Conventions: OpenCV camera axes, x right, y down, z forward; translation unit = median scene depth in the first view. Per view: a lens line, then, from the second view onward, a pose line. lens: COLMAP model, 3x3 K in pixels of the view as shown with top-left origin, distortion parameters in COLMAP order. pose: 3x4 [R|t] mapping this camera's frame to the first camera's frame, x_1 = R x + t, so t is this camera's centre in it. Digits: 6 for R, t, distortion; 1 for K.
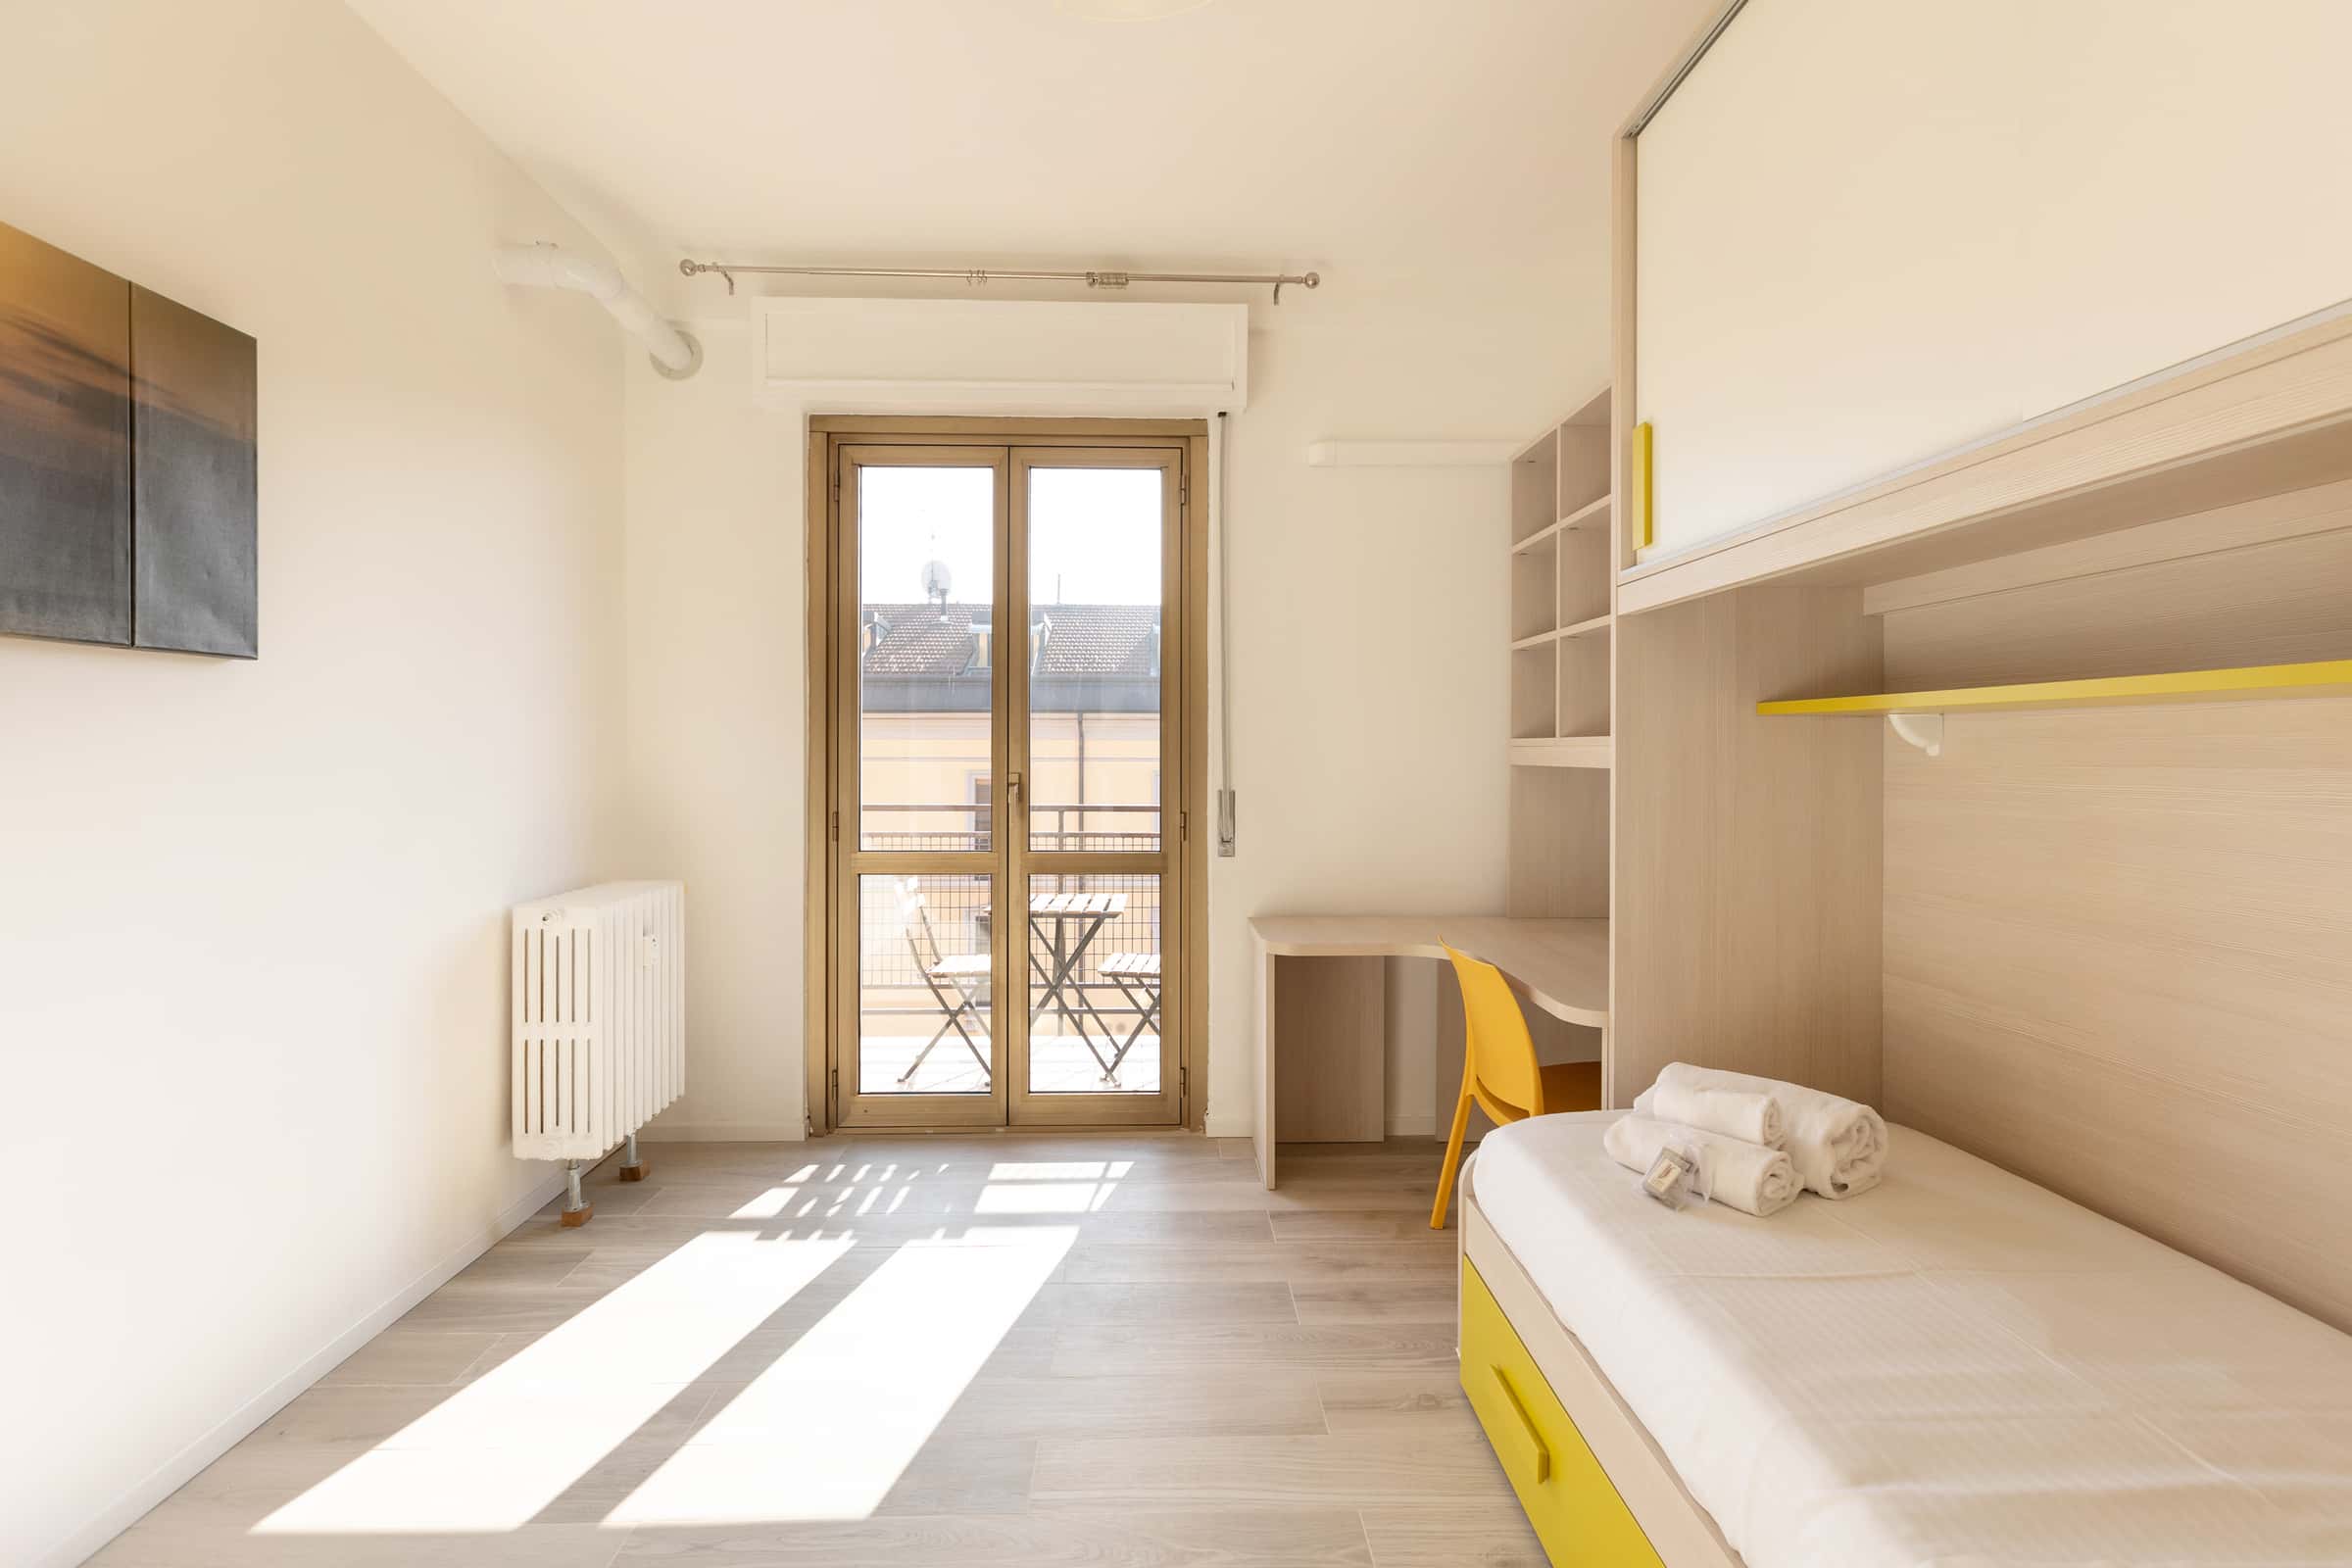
lens RADIAL K [[1084.6, 0, 1183.0], [0, 1084.6, 763.0], [0, 0, 1]] dist [-0.002874, 0.000322]
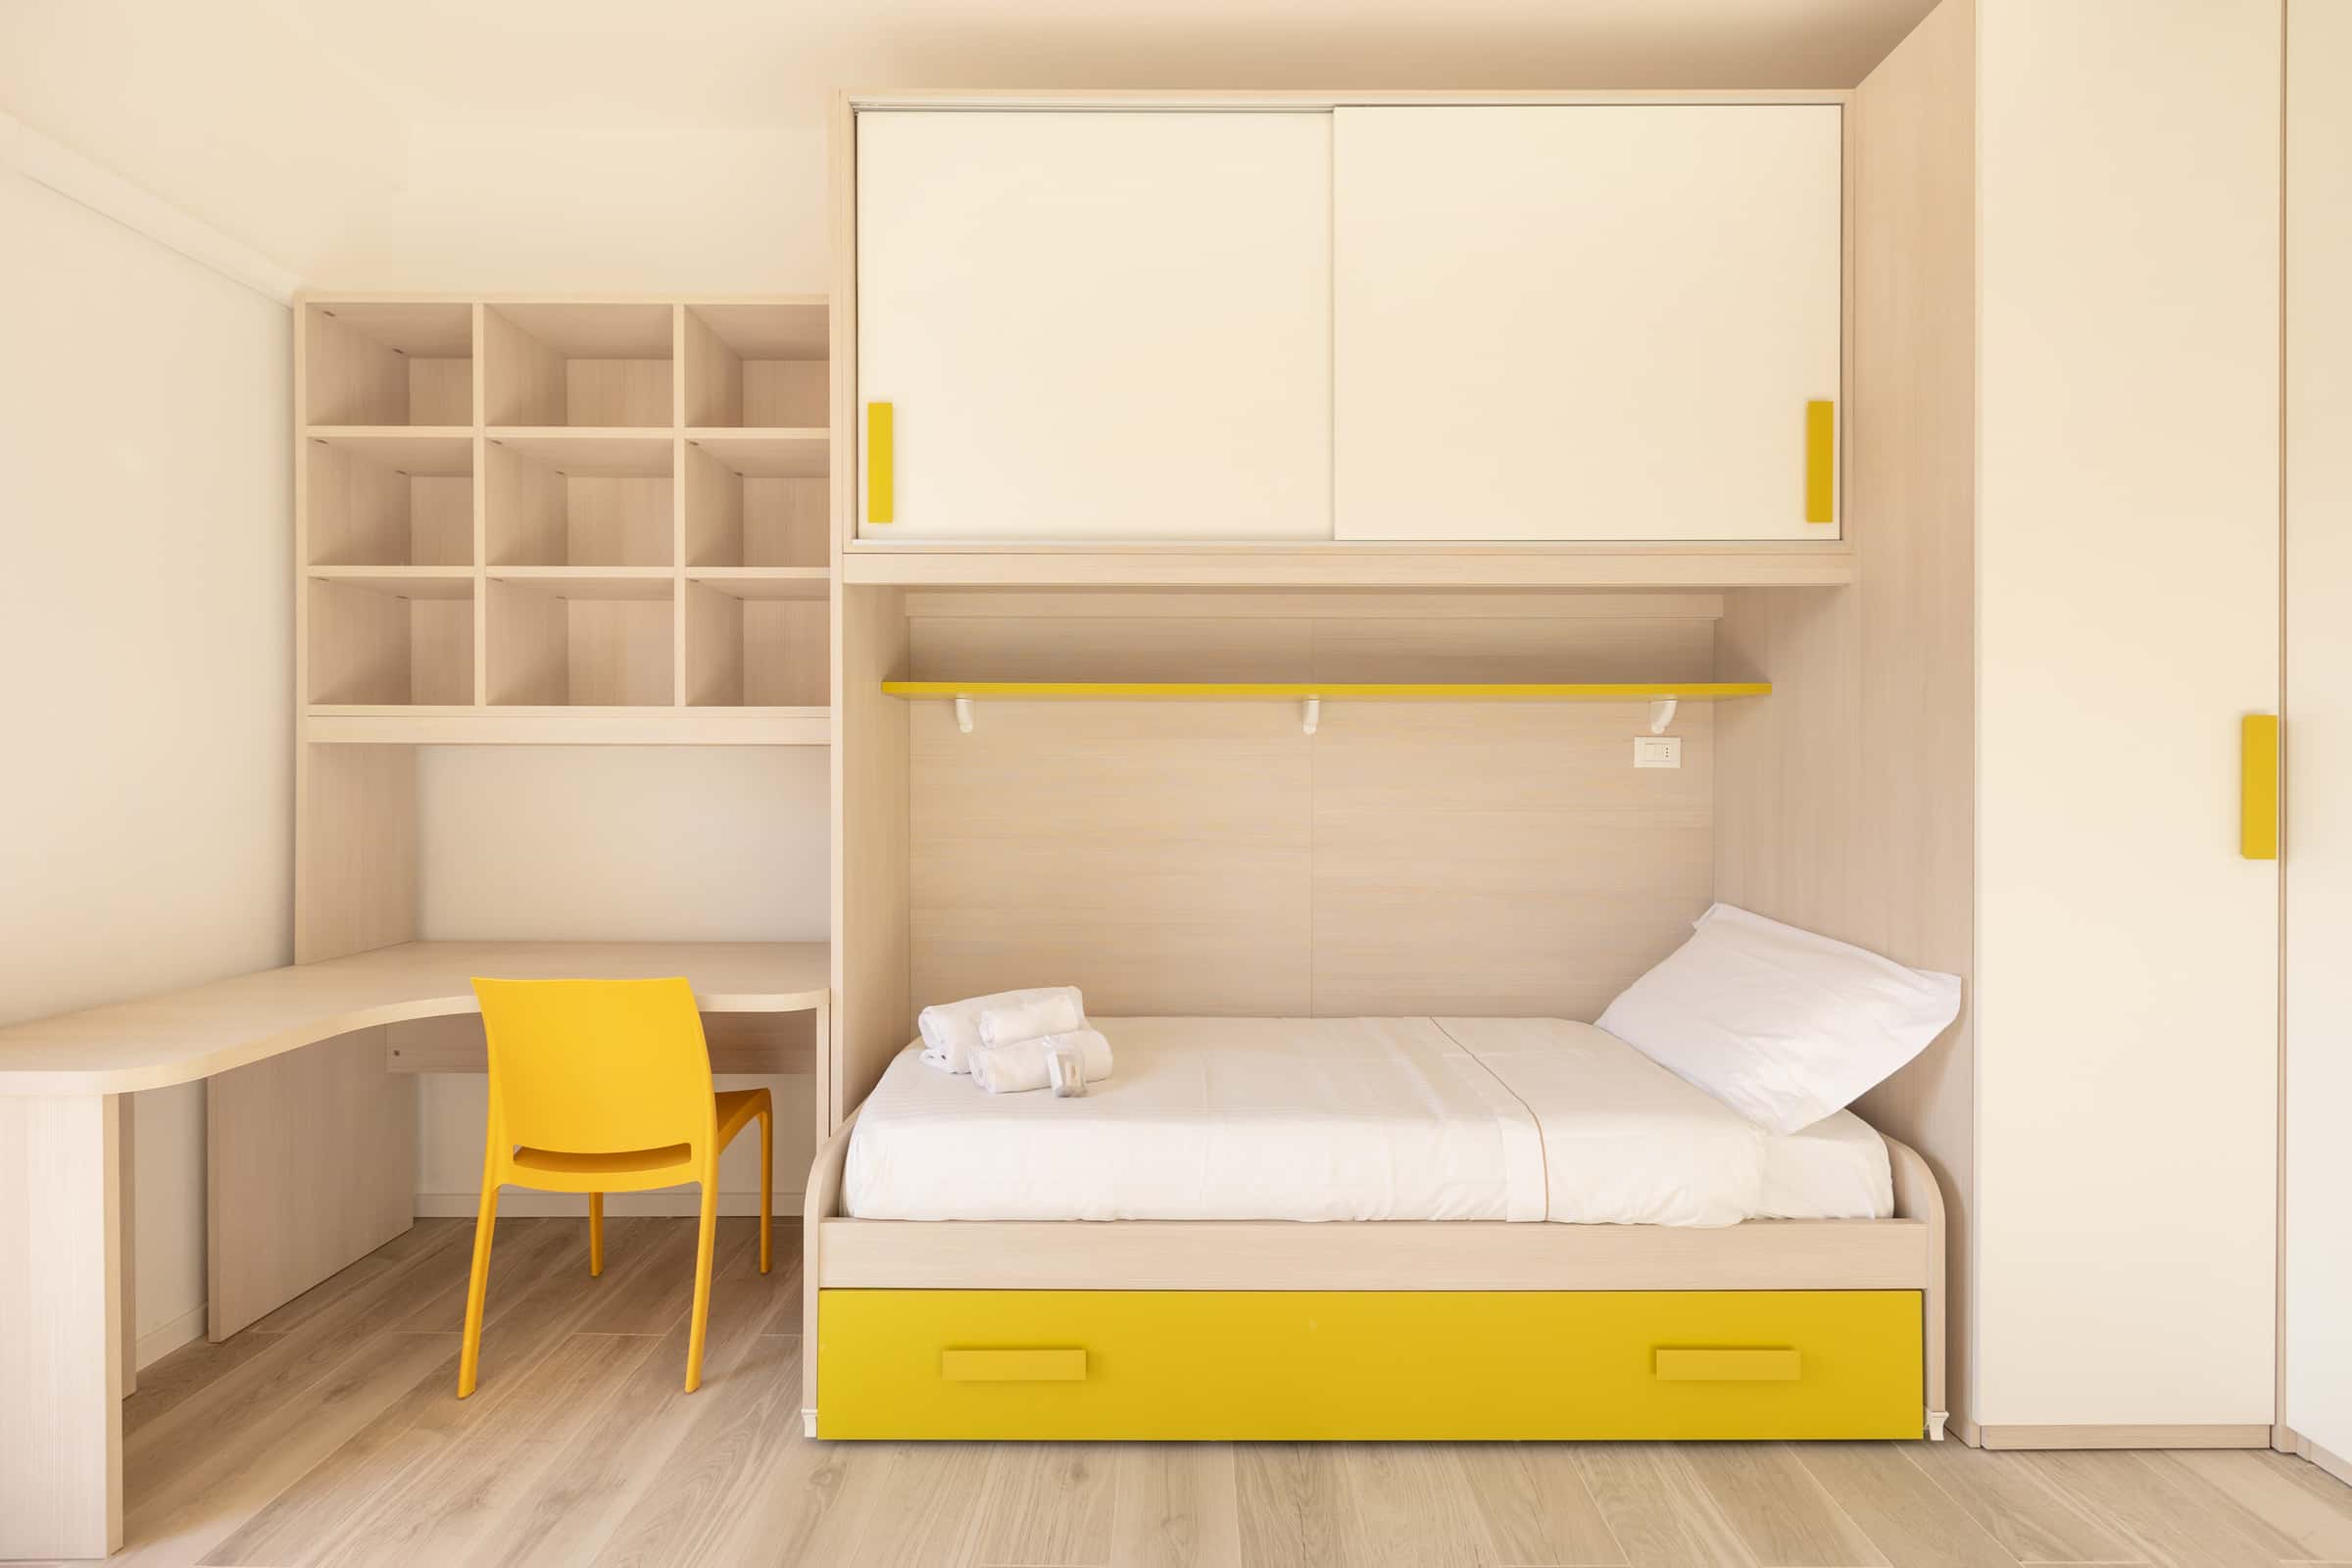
lens RADIAL K [[1084.6, 0, 1175.8], [0, 1084.6, 774.3], [0, 0, 1]] dist [-0.002874, 0.000322]
pose [[0.036017, -0.019550, 0.999160, -0.480604], [0.010784, 0.999758, 0.019173, 0.015953], [-0.999293, 0.010085, 0.036219, 0.542124]]
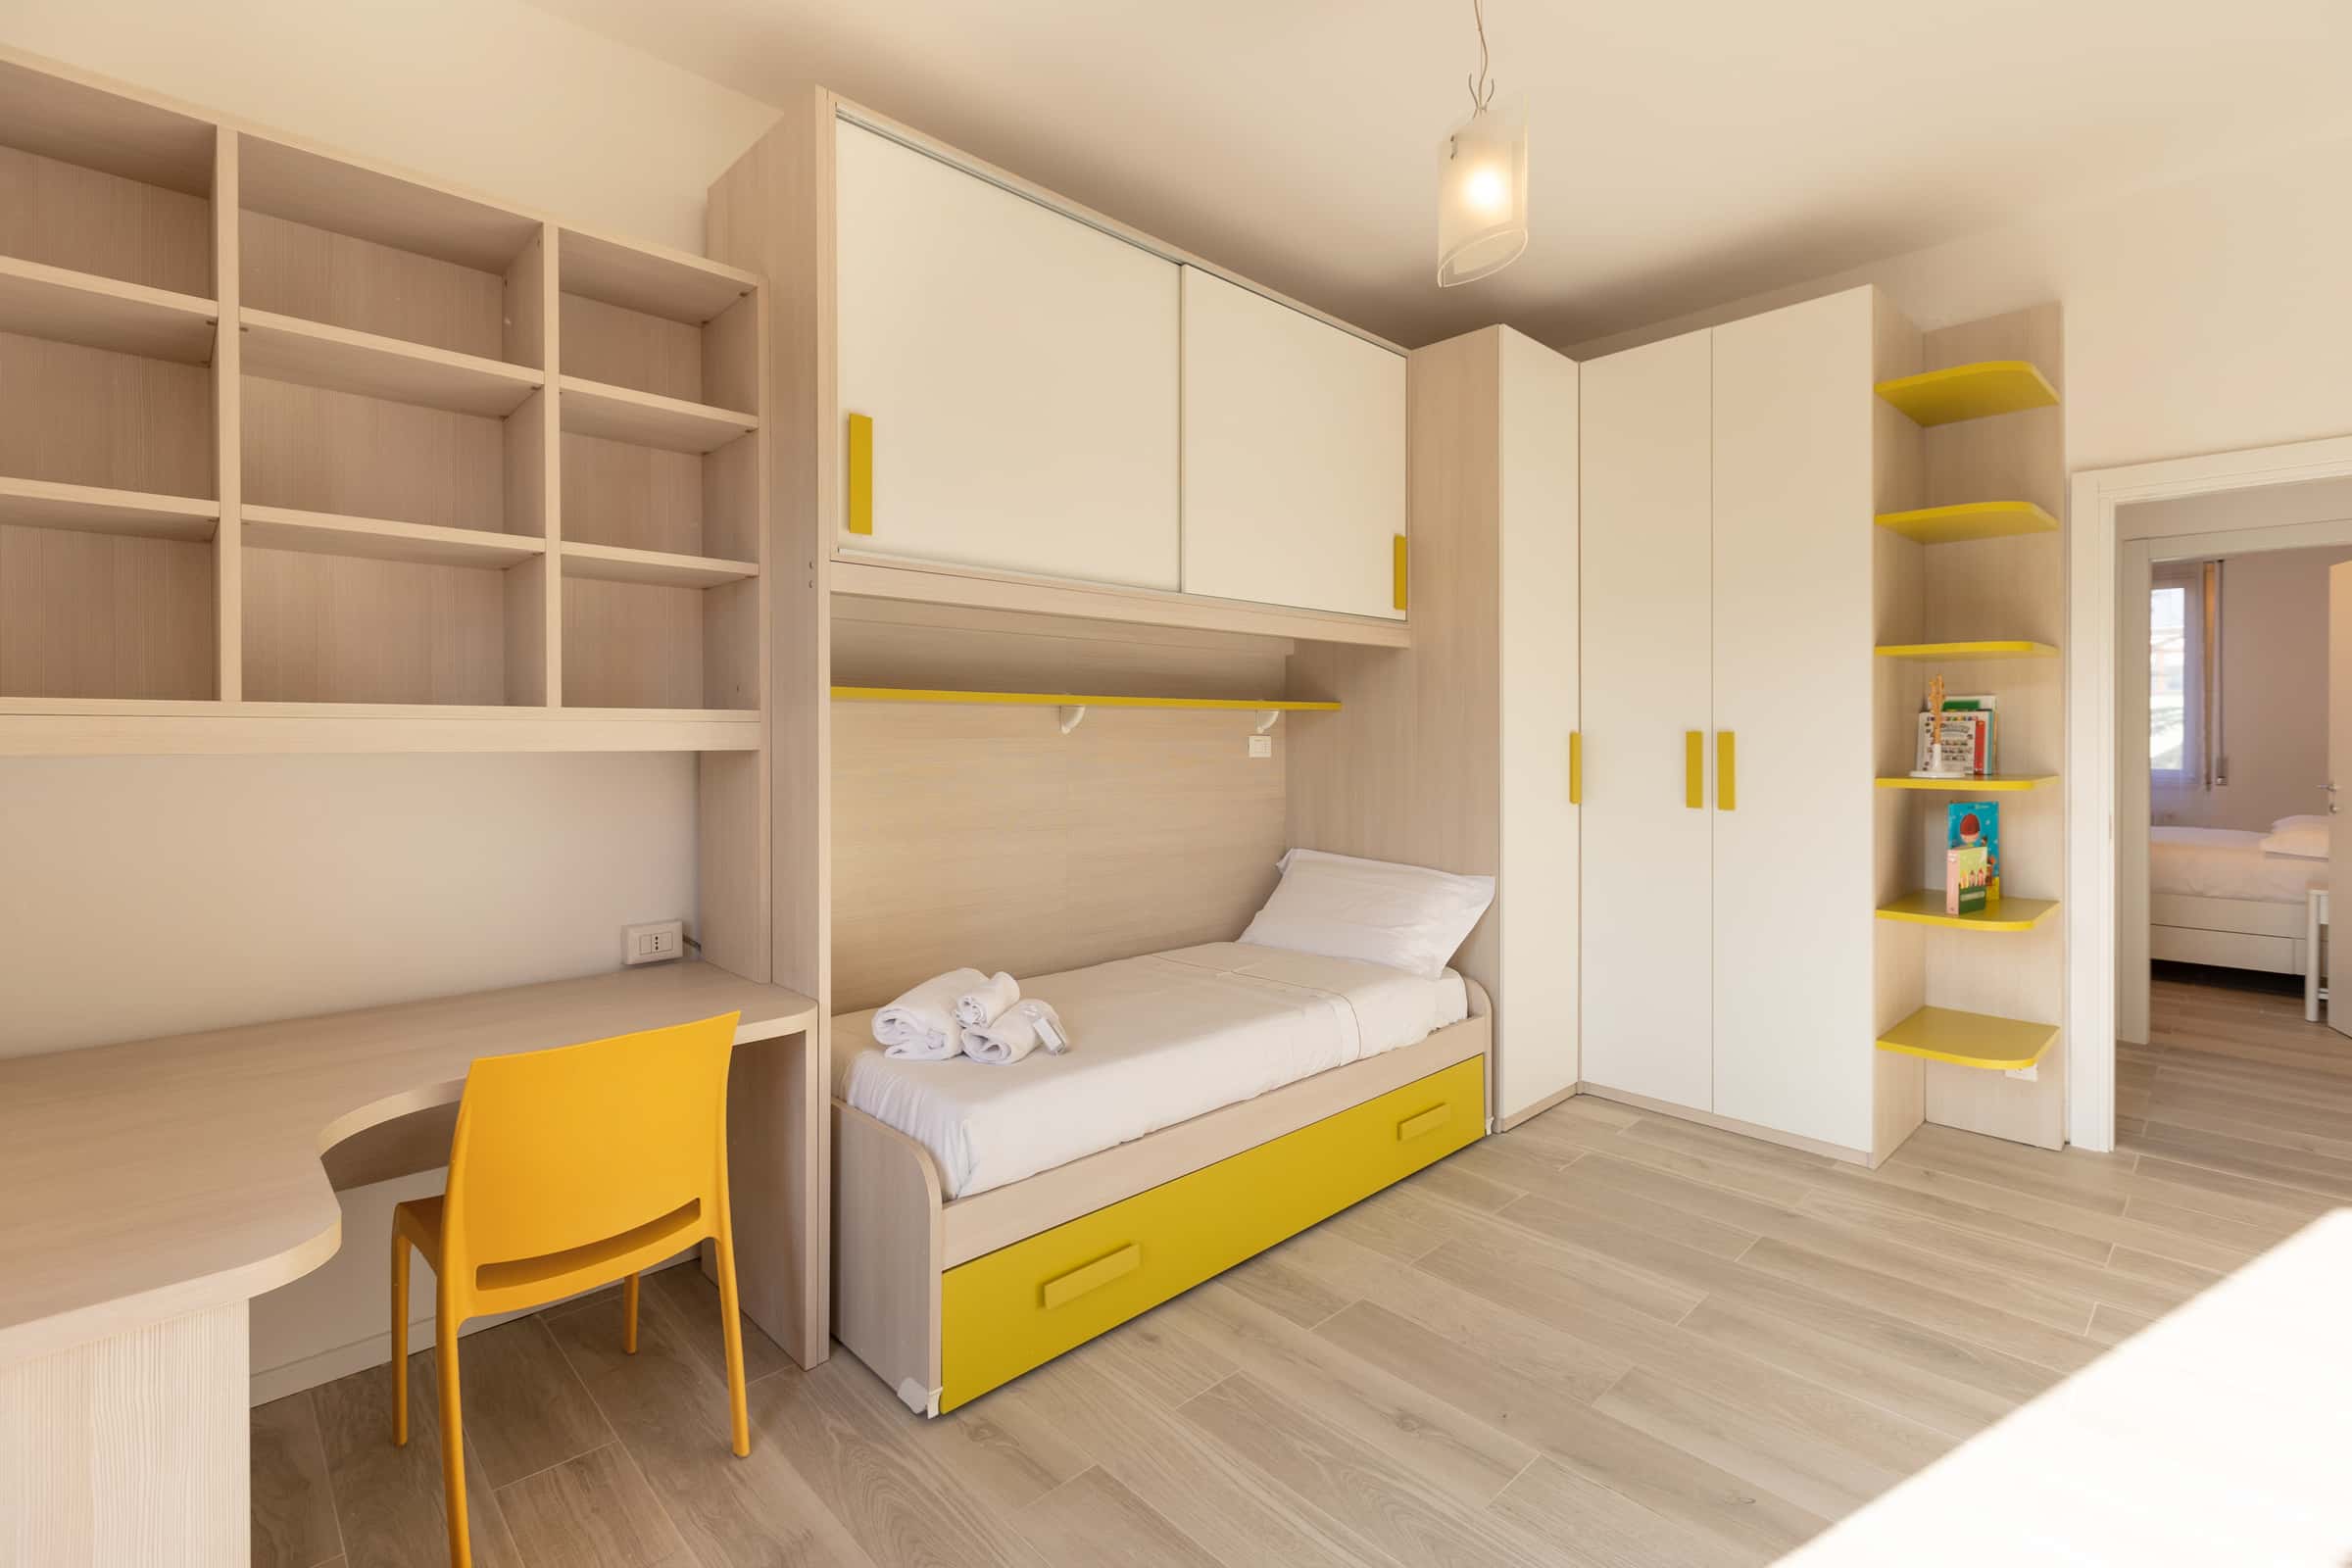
lens RADIAL K [[1084.6, 0, 1198.2], [0, 1084.6, 736.5], [0, 0, 1]] dist [-0.002874, 0.000322]
pose [[-0.687784, -0.017619, 0.725701, -0.448556], [-0.003122, 0.999768, 0.021315, -0.024492], [-0.725908, 0.012394, -0.687680, 1.184425]]
